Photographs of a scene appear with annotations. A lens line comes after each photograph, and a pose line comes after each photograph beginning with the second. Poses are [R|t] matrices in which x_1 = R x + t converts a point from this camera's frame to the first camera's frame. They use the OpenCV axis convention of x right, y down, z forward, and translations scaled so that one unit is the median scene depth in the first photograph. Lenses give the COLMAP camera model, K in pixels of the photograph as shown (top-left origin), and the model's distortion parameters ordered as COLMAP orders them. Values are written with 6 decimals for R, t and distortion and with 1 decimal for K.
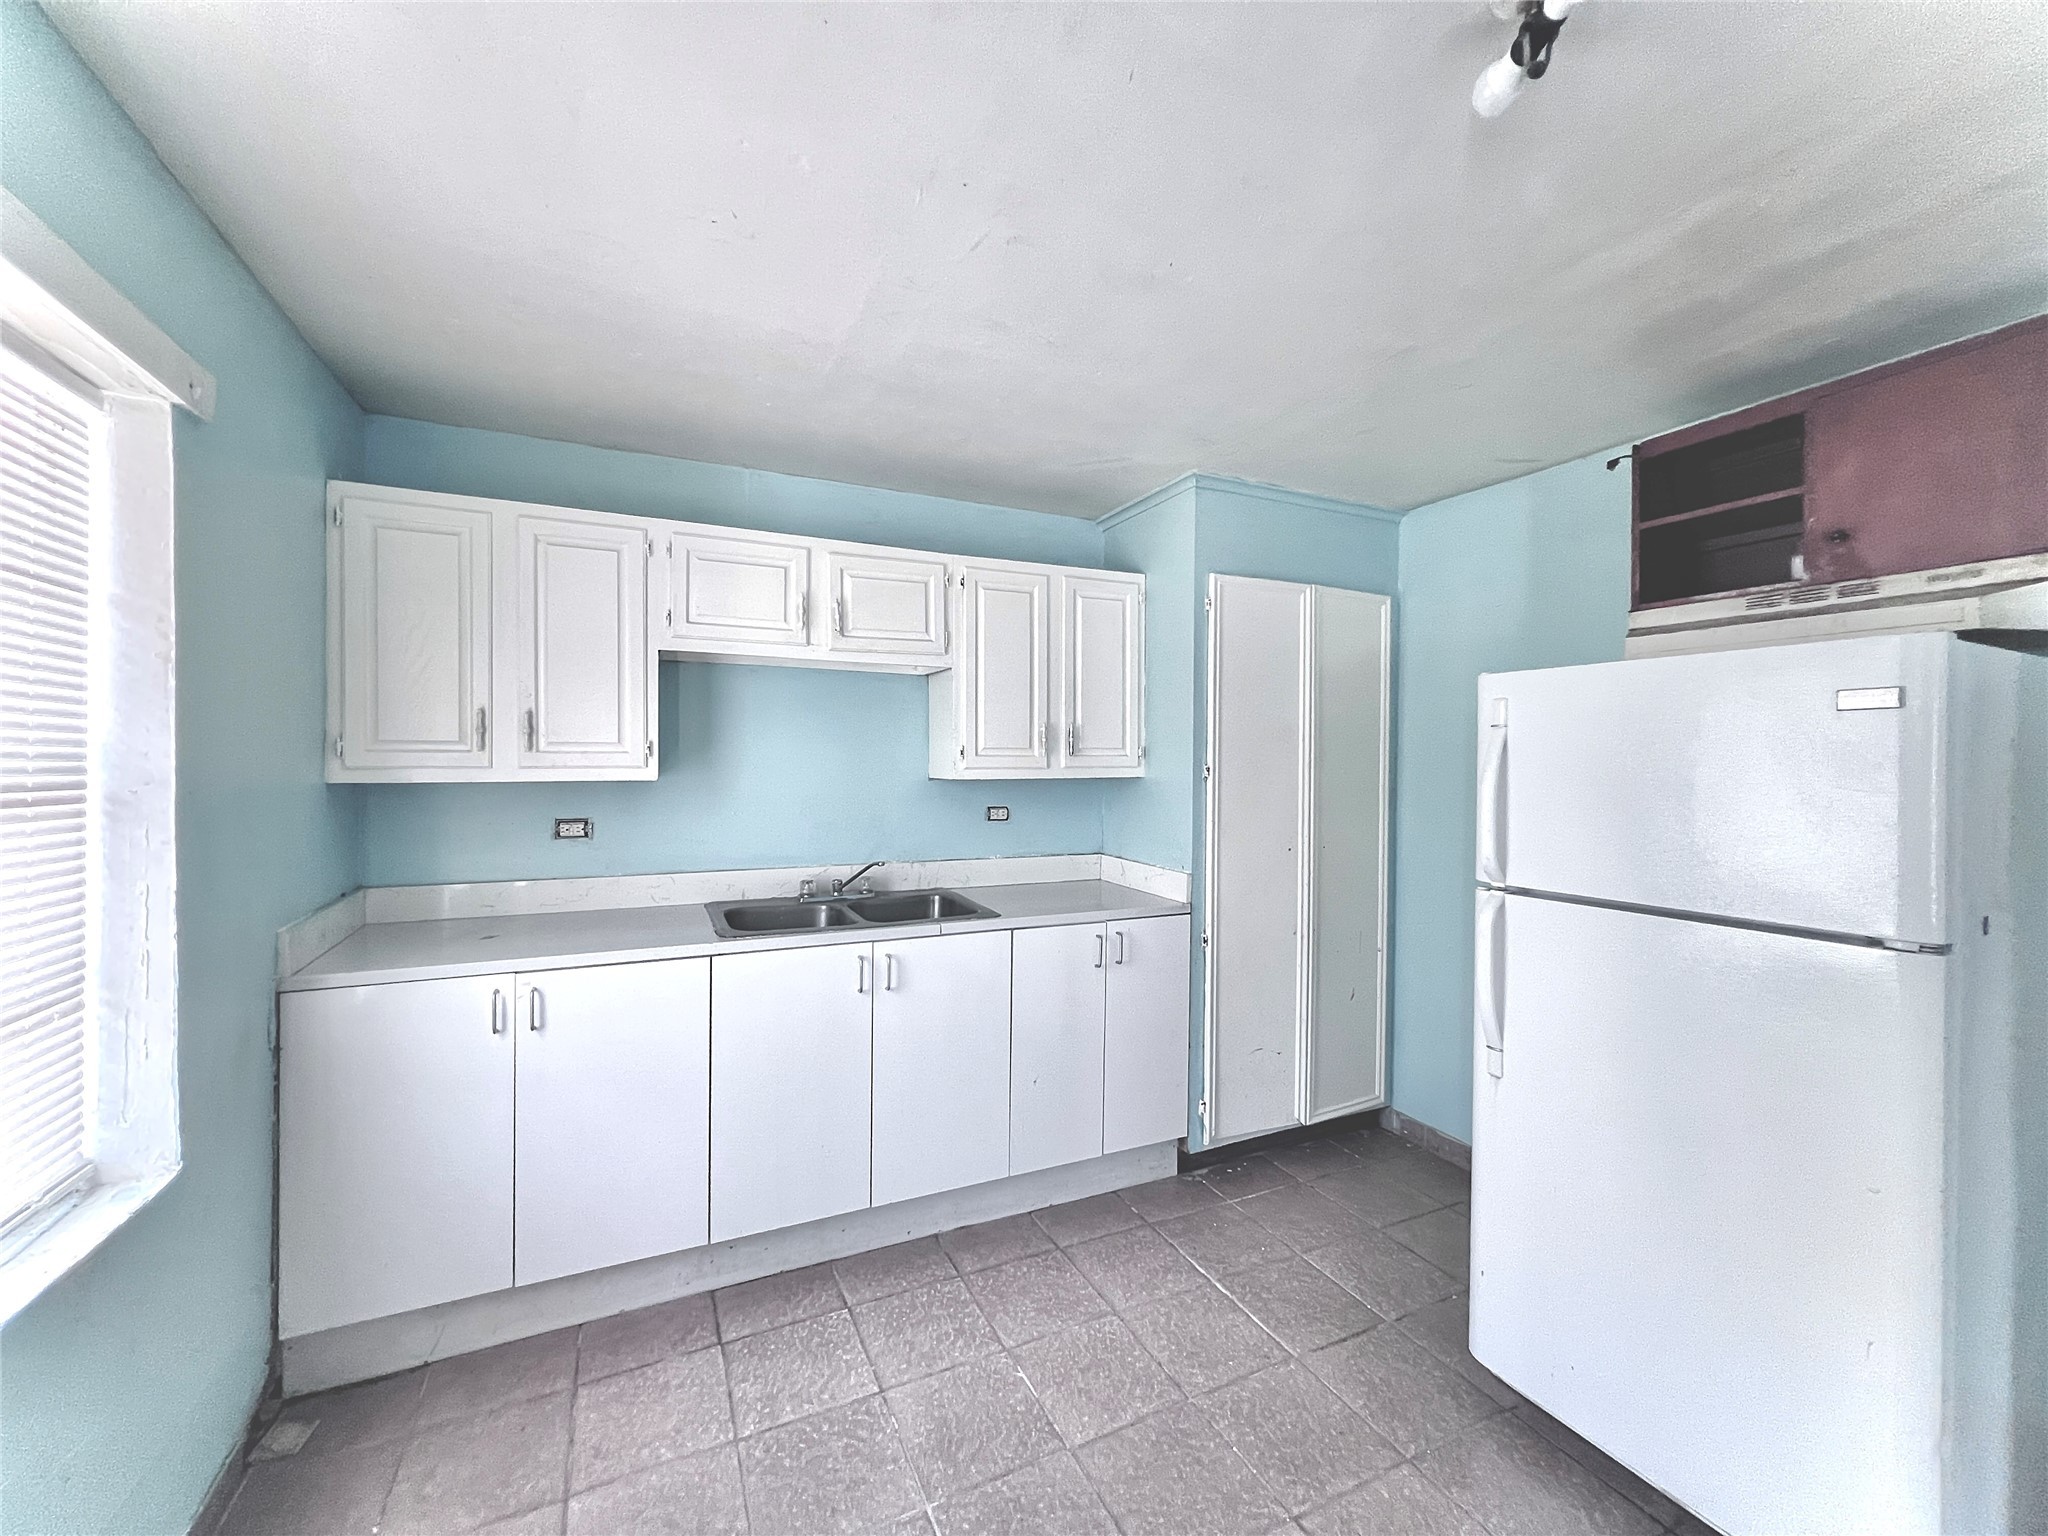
lens RADIAL K [[818.7, 0, 1022.7], [0, 818.7, 758.3], [0, 0, 1]] dist [-0.000633, -0.000343]
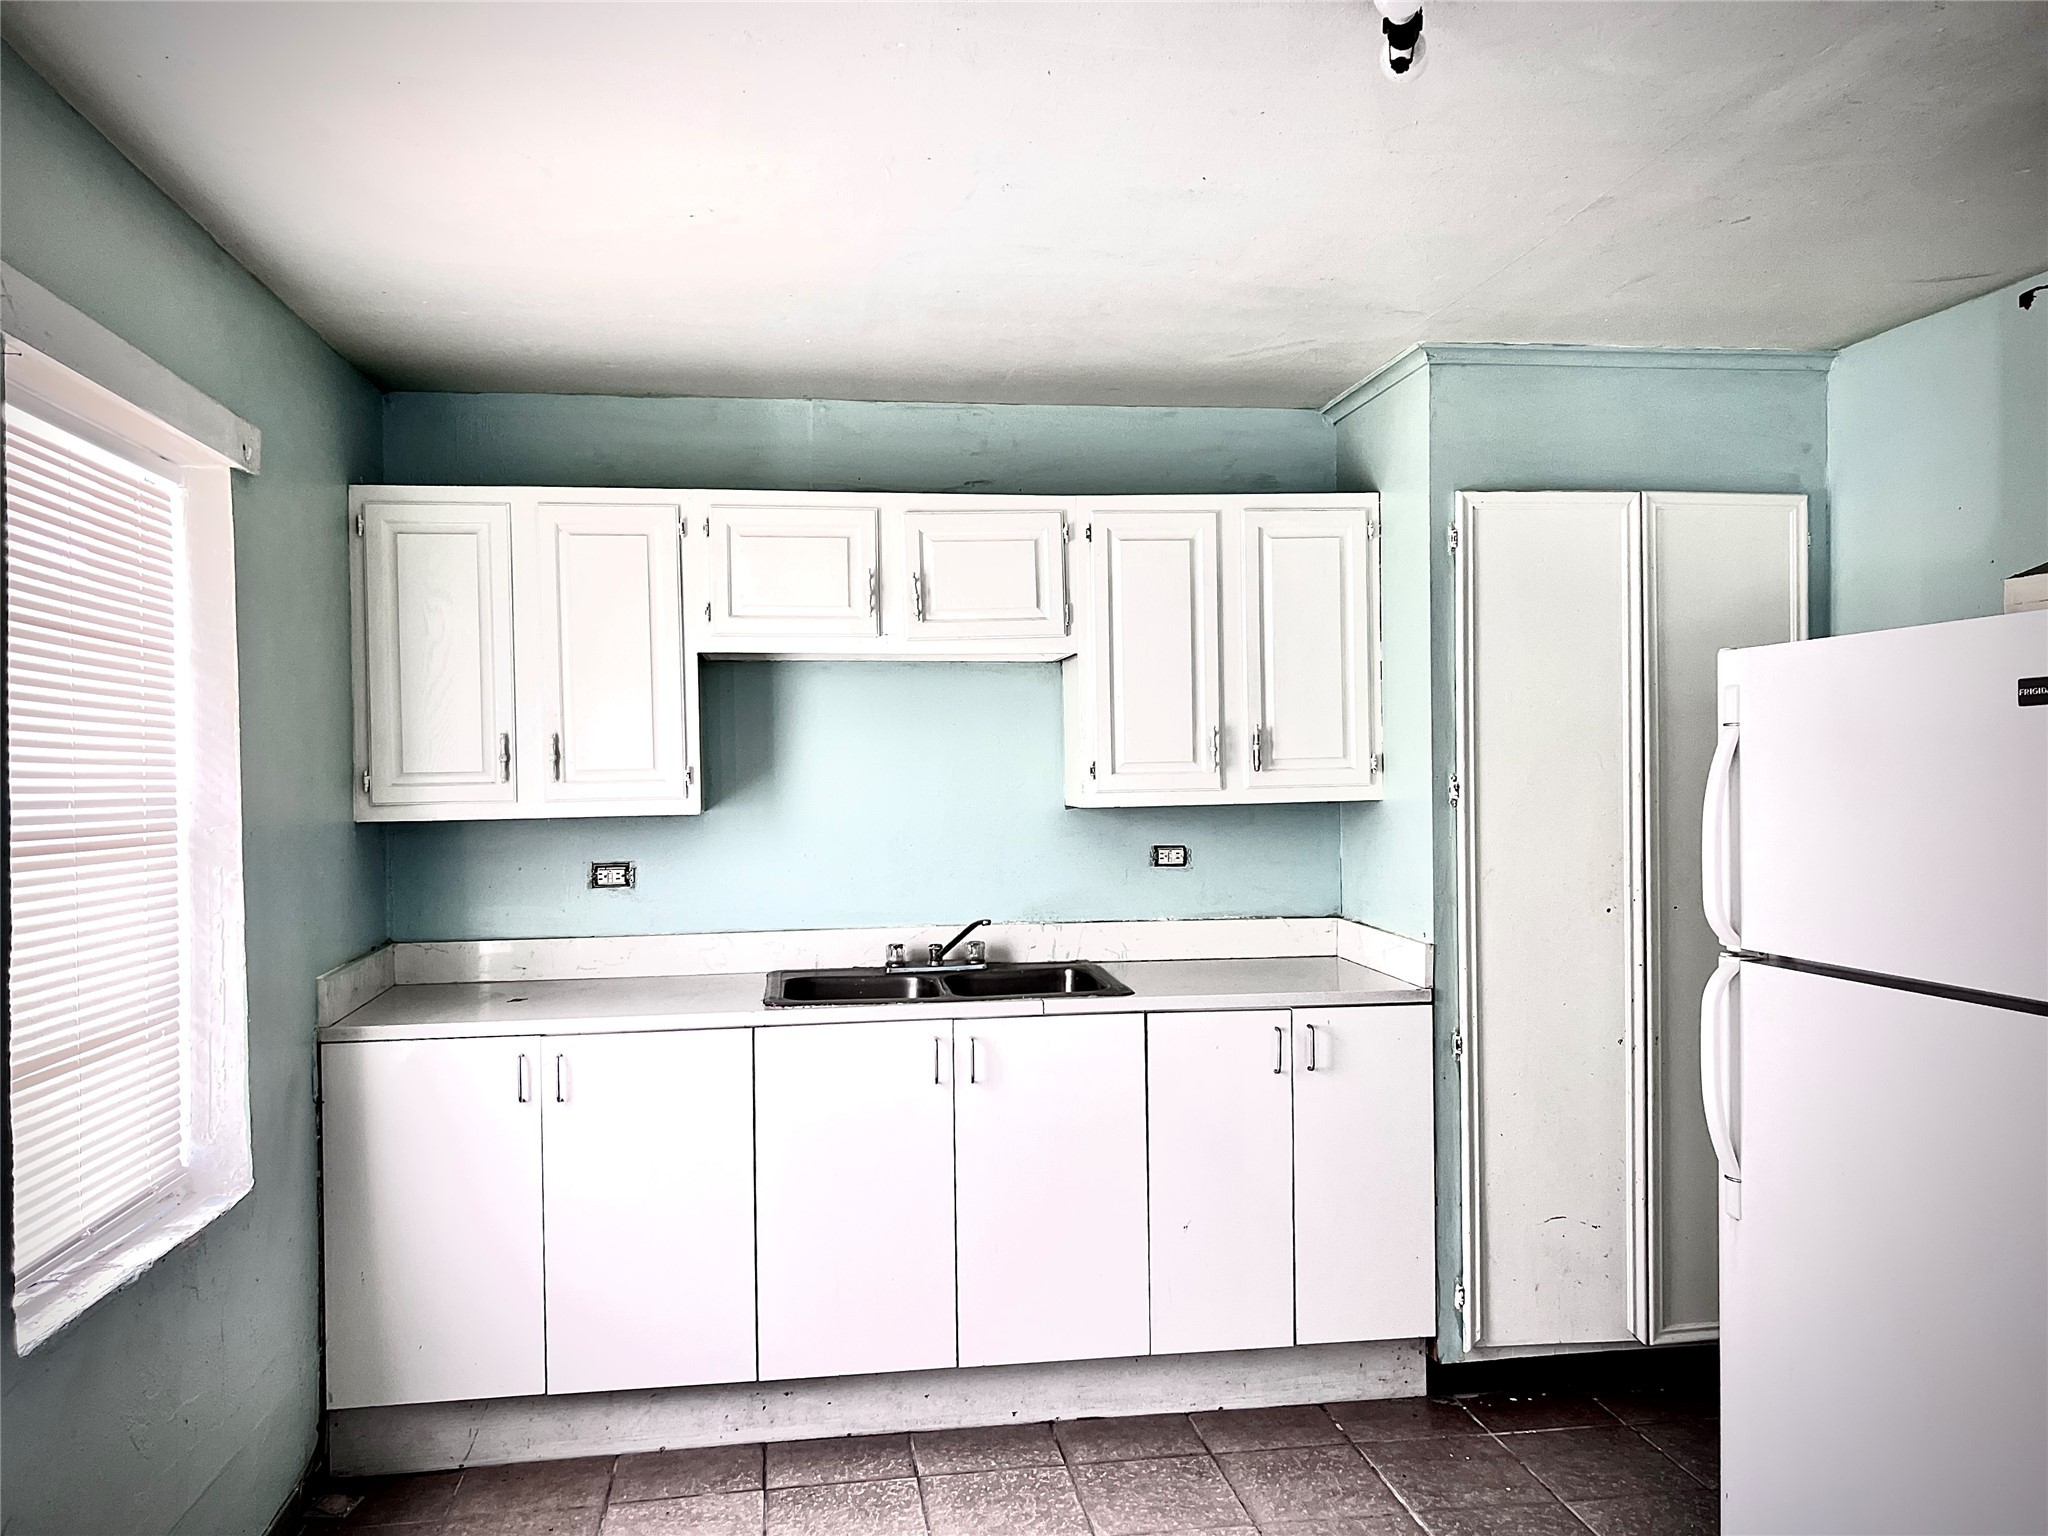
lens RADIAL K [[1562.9, 0, 1024.0], [0, 1562.9, 768.0], [0, 0, 1]] dist [0.071286, -0.113906]
pose [[0.956488, -0.020386, -0.291060, 0.312877], [0.021465, 0.999769, 0.000513, -0.012563], [0.290982, -0.006739, 0.956705, -0.388809]]
